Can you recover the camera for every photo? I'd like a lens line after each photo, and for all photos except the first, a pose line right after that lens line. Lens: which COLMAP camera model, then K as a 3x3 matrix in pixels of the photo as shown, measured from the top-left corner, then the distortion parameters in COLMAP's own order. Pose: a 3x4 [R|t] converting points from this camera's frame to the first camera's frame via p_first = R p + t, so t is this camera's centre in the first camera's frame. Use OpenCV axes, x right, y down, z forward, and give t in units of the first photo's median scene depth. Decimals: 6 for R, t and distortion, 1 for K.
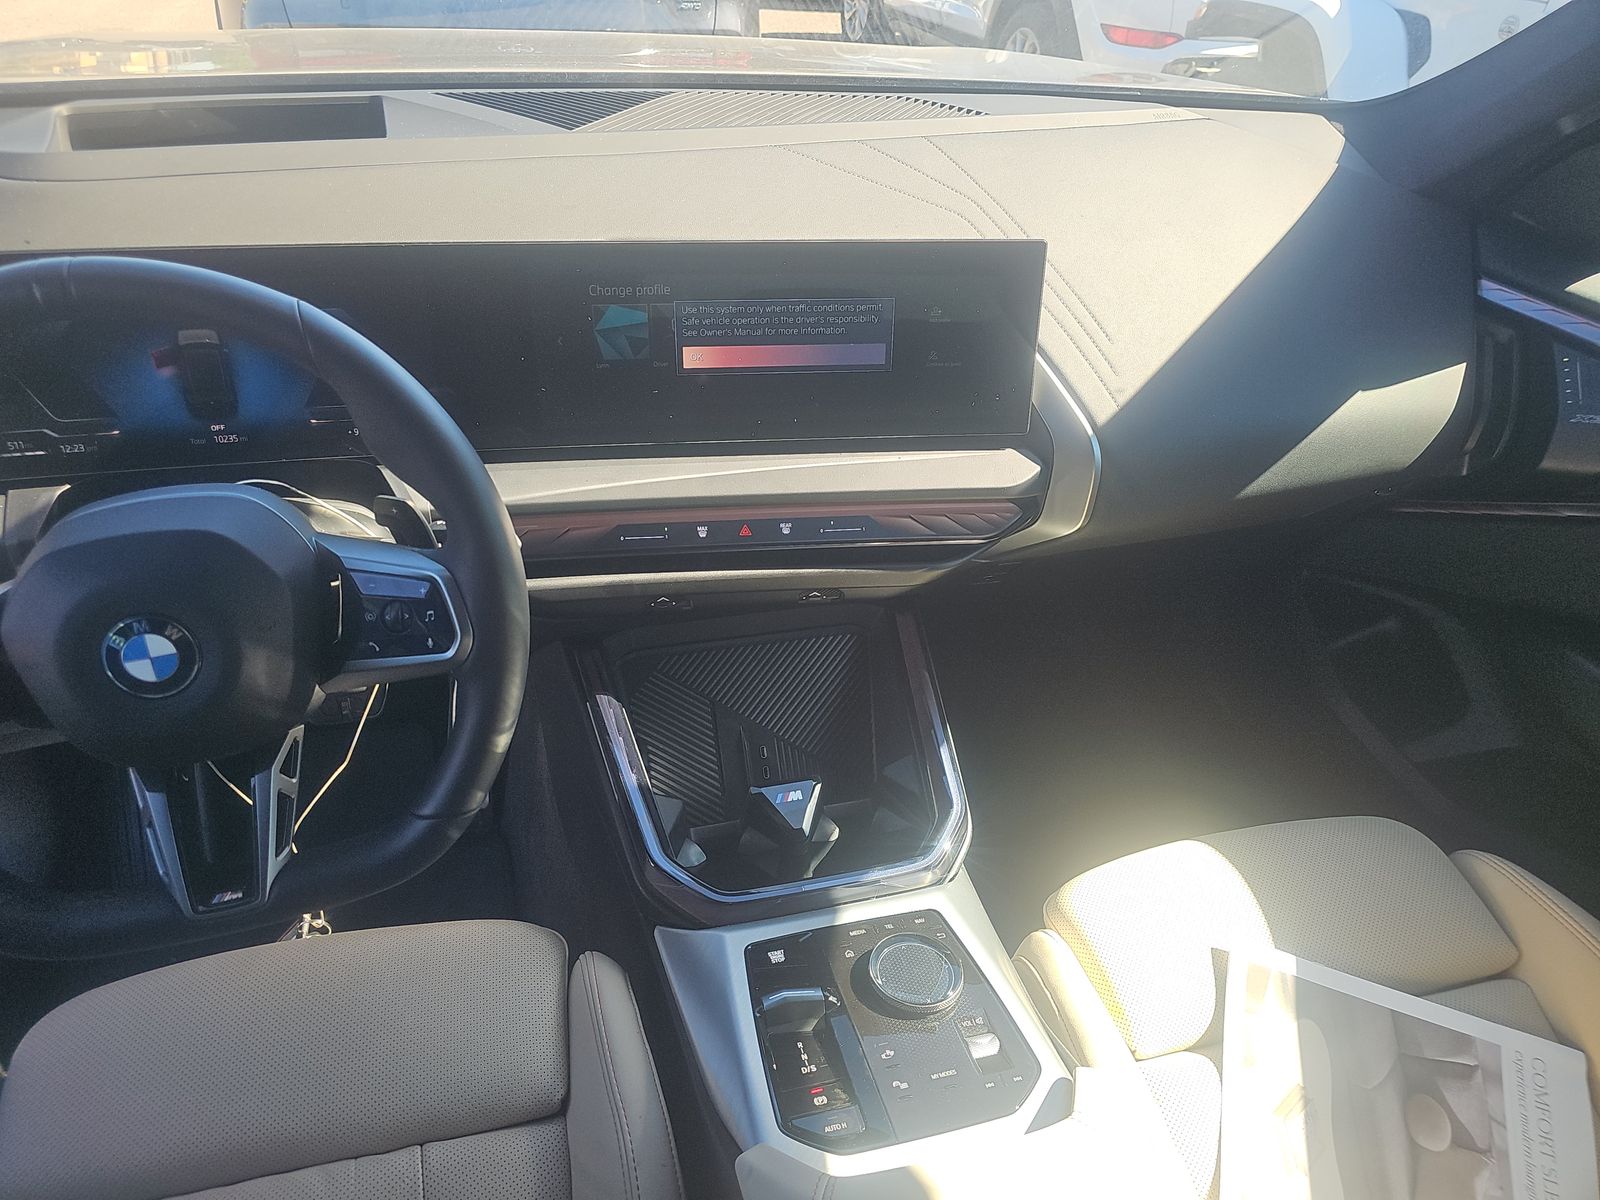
lens RADIAL K [[1055.1, 0, 806.5], [0, 1055.1, 602.8], [0, 0, 1]] dist [0.032002, -0.032811]
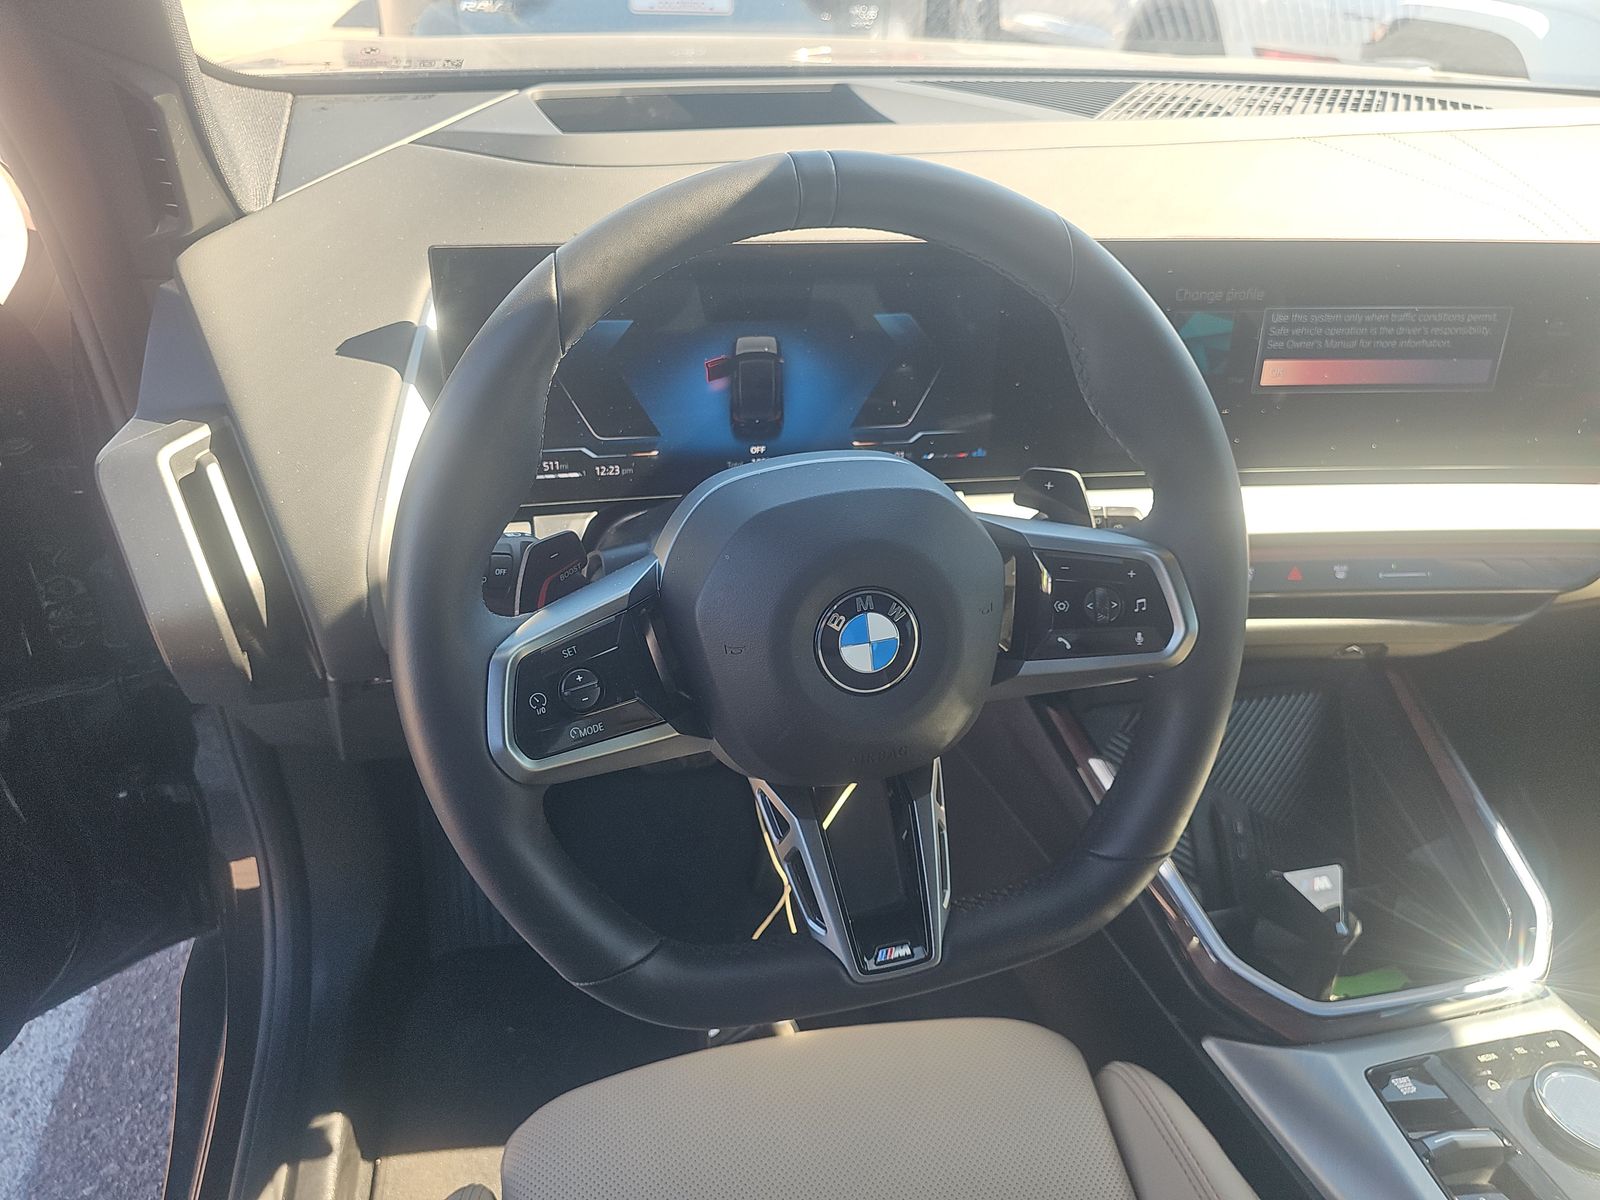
lens RADIAL K [[1055.1, 0, 791.5], [0, 1055.1, 604.1], [0, 0, 1]] dist [0.032002, -0.032811]
pose [[0.999306, 0.017466, -0.032893, -0.472166], [-0.018364, 0.999461, -0.027210, -0.013797], [0.032400, 0.027795, 0.999088, 0.131381]]
